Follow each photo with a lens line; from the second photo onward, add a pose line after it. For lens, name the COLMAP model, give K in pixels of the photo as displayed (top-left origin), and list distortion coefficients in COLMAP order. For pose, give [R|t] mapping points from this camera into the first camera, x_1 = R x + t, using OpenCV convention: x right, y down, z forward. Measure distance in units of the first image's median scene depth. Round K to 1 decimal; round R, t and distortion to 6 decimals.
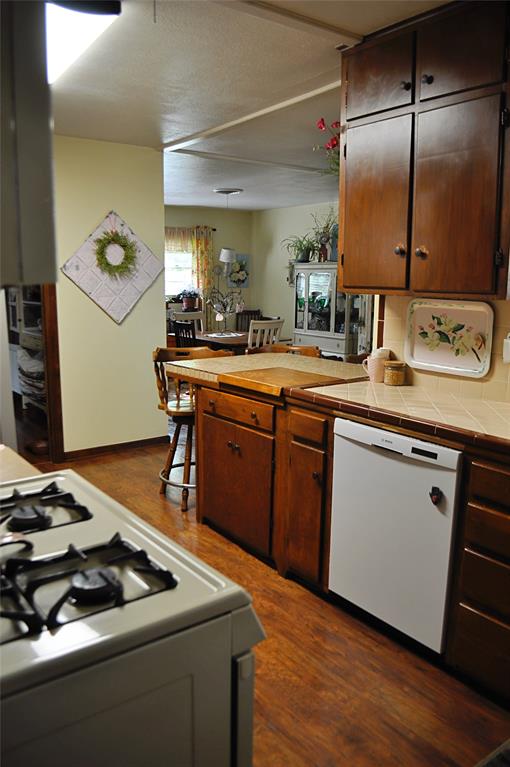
lens RADIAL K [[628.5, 0, 255.0], [0, 628.5, 383.5], [0, 0, 1]] dist [-0.079718, 0.009778]
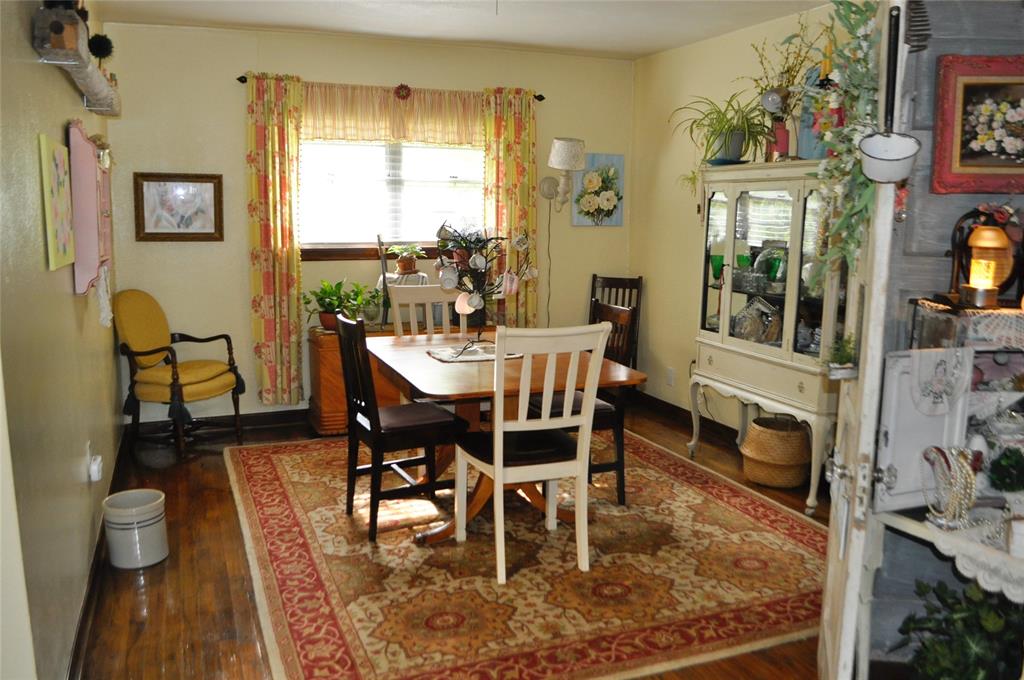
lens RADIAL K [[839.2, 0, 512.0], [0, 839.2, 340.0], [0, 0, 1]] dist [-0.079718, 0.009778]
pose [[0.960899, 0.048175, -0.272677, 0.094116], [-0.053352, 0.998508, -0.011597, -0.068699], [0.271711, 0.025691, 0.962036, 0.453933]]
